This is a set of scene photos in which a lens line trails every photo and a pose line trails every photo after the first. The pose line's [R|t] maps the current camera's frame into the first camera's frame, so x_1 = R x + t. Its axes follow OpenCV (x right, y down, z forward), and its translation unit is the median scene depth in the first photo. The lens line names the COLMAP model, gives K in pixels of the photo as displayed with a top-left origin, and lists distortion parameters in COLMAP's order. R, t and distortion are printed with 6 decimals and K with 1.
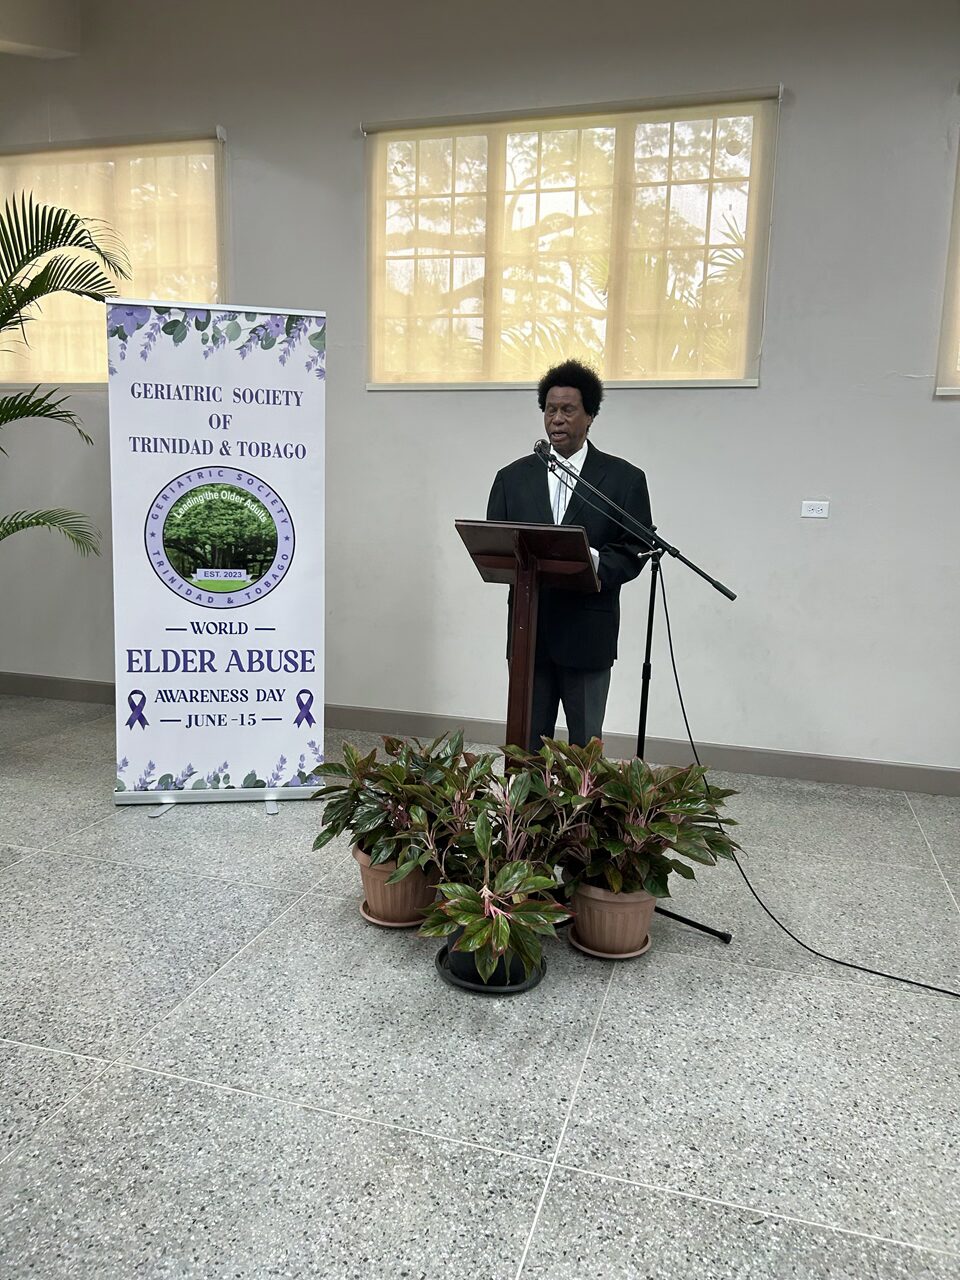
lens RADIAL K [[965.0, 0, 480.0], [0, 965.0, 643.2], [0, 0, 1]] dist [0.038072, -0.043201]
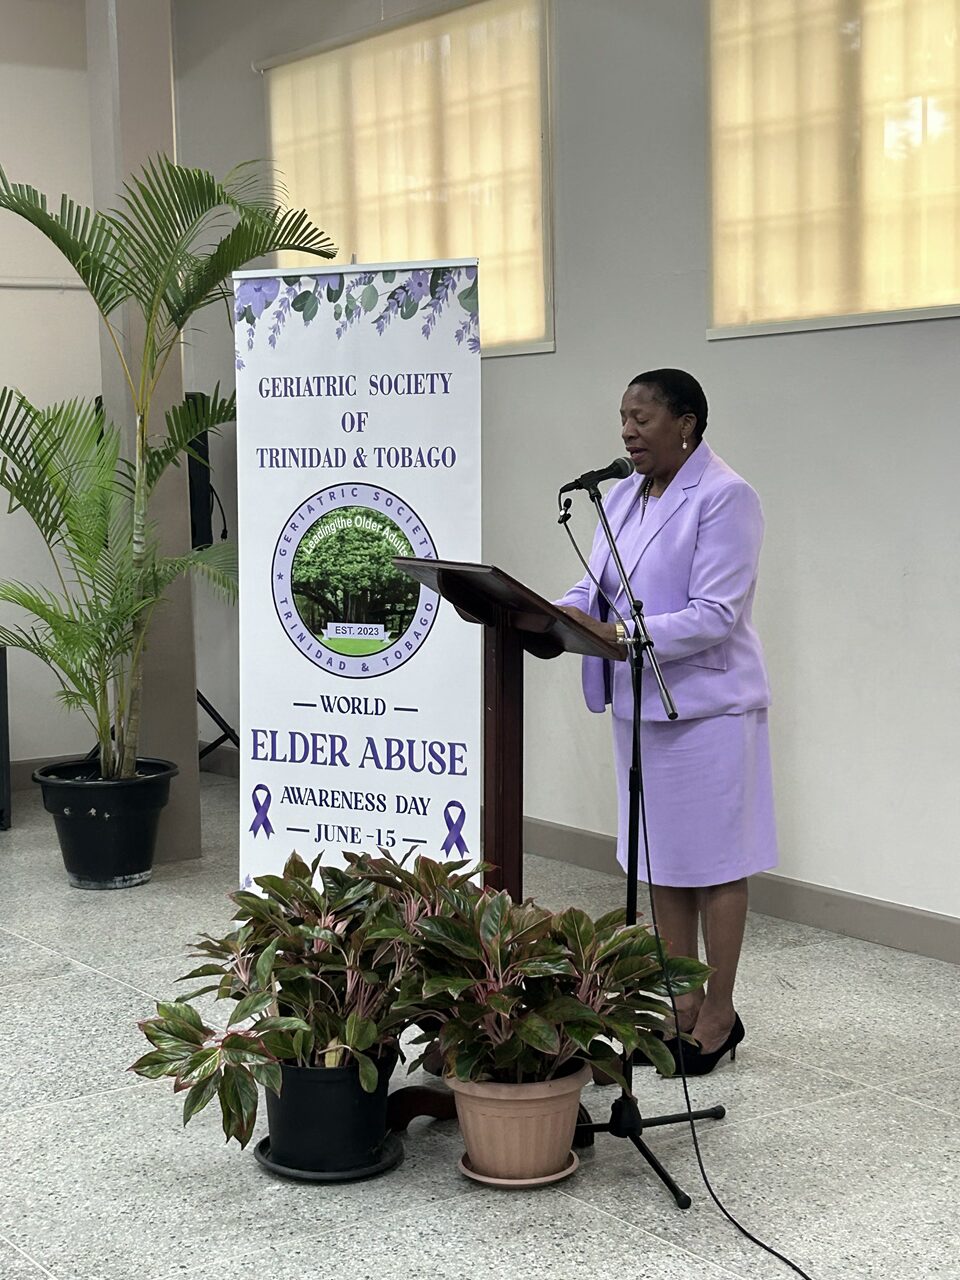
lens RADIAL K [[2074.7, 0, 476.7], [0, 2074.7, 674.9], [0, 0, 1]] dist [0.144850, 0.000000]
pose [[0.779859, 0.028452, -0.625308, 0.785499], [-0.065127, 0.997233, -0.035849, 0.011299], [0.622558, 0.068682, 0.779554, -0.149932]]
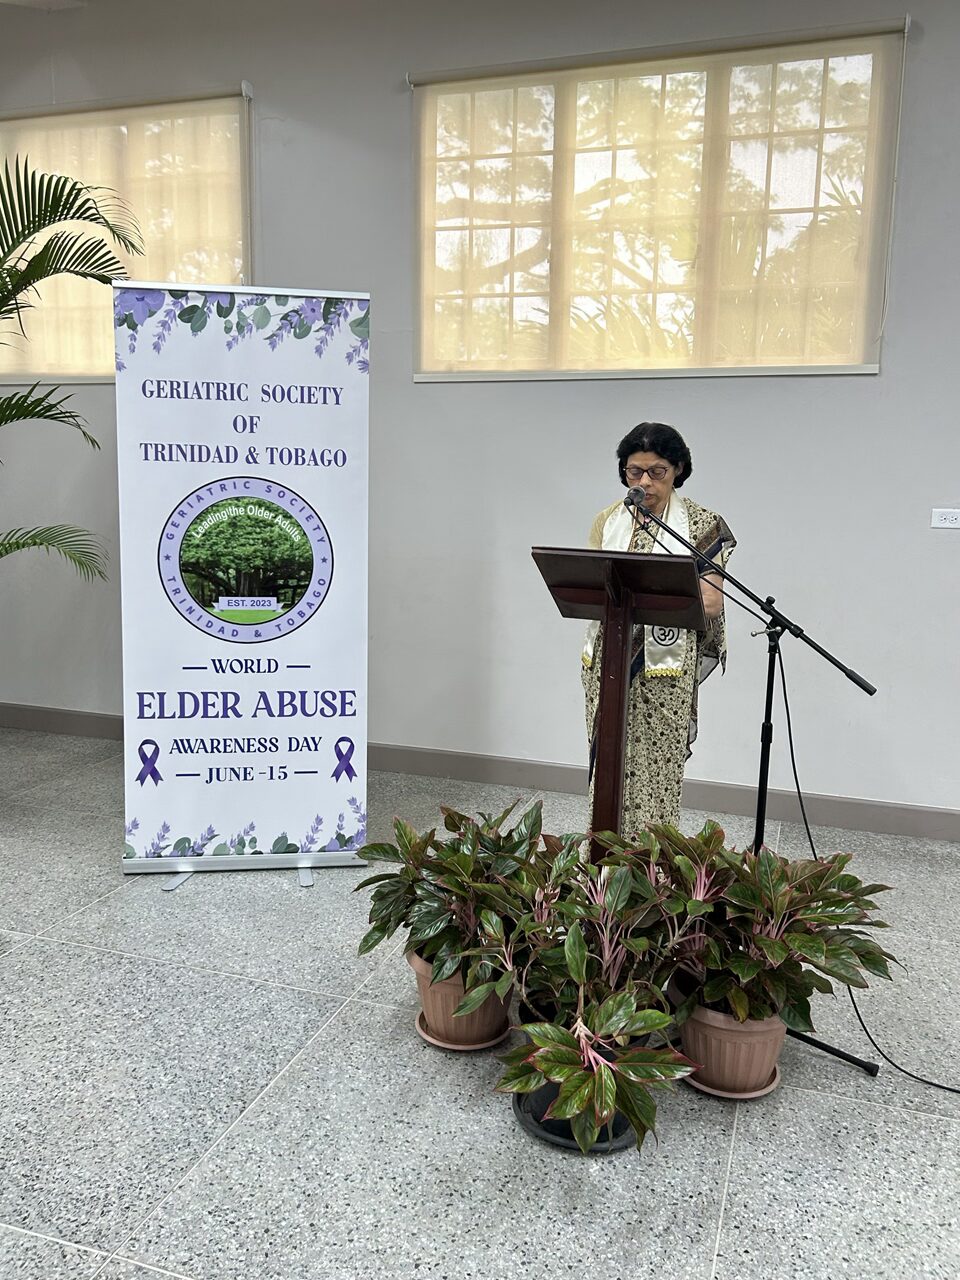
lens RADIAL K [[1037.1, 0, 487.1], [0, 1037.1, 633.7], [0, 0, 1]] dist [0.055827, -0.074074]
pose [[0.999428, -0.002358, -0.033746, -0.026567], [0.002066, 0.999960, -0.008667, -0.036617], [0.033765, 0.008593, 0.999393, 0.095653]]
